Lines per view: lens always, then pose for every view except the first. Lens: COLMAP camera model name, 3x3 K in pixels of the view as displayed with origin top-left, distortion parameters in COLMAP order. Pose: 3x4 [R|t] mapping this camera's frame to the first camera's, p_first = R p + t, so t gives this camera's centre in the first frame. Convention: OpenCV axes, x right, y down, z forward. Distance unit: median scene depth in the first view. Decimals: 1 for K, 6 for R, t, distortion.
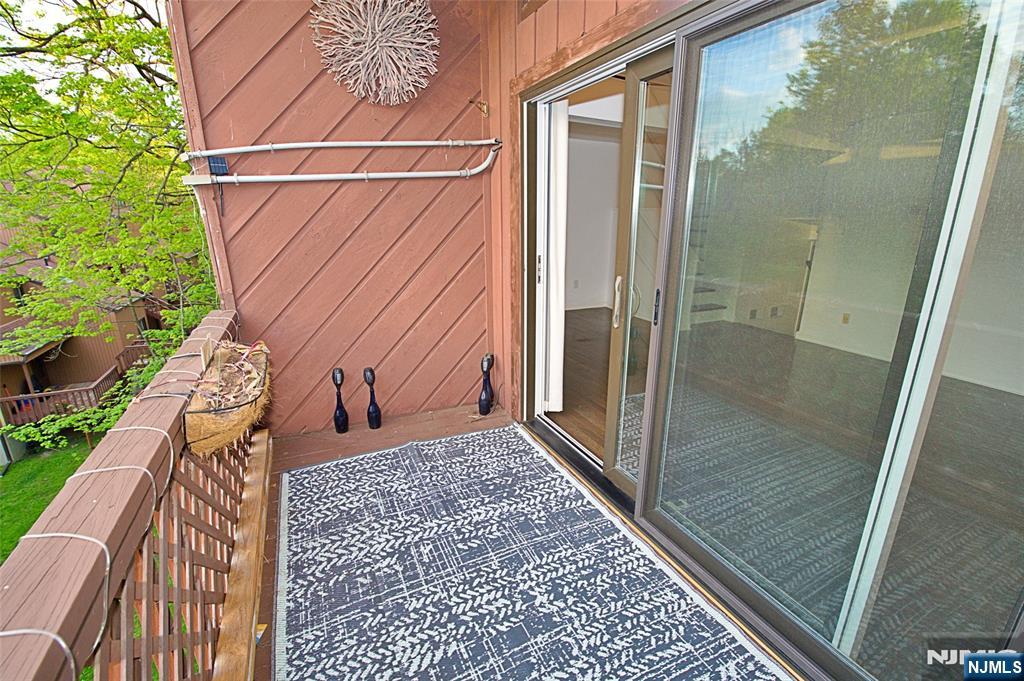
lens RADIAL K [[438.0, 0, 509.9], [0, 438.0, 339.4], [0, 0, 1]] dist [-0.000068, -0.014364]
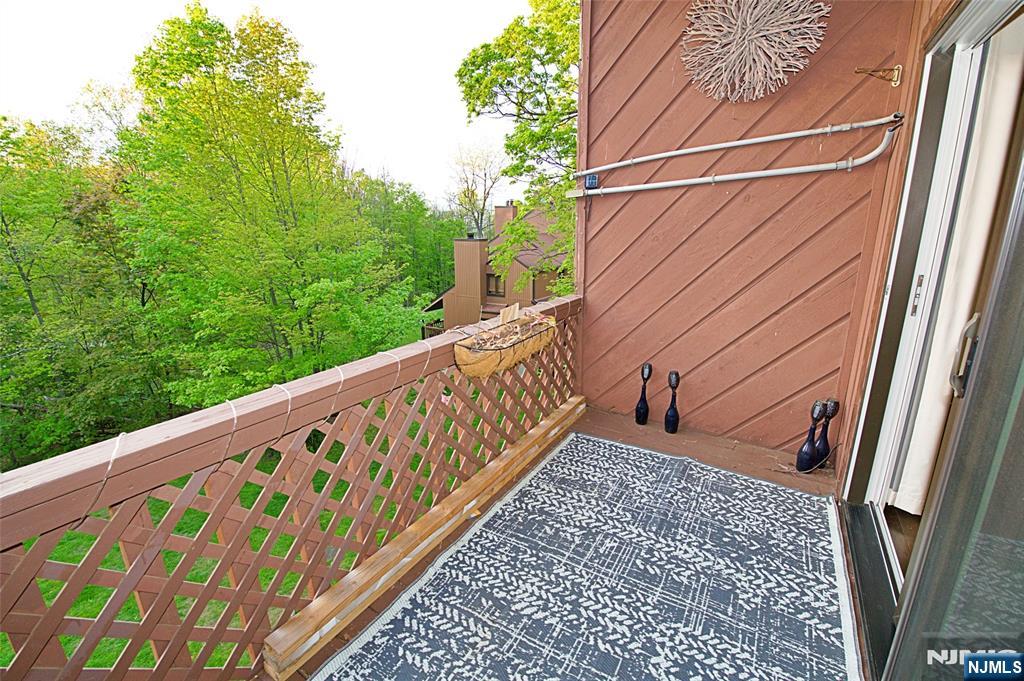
lens RADIAL K [[438.0, 0, 509.9], [0, 438.0, 339.4], [0, 0, 1]] dist [-0.000068, -0.014364]
pose [[0.541333, 0.204347, -0.815598, 0.401457], [-0.222258, 0.970291, 0.095586, -0.025707], [0.810901, 0.129529, 0.570668, 0.164514]]
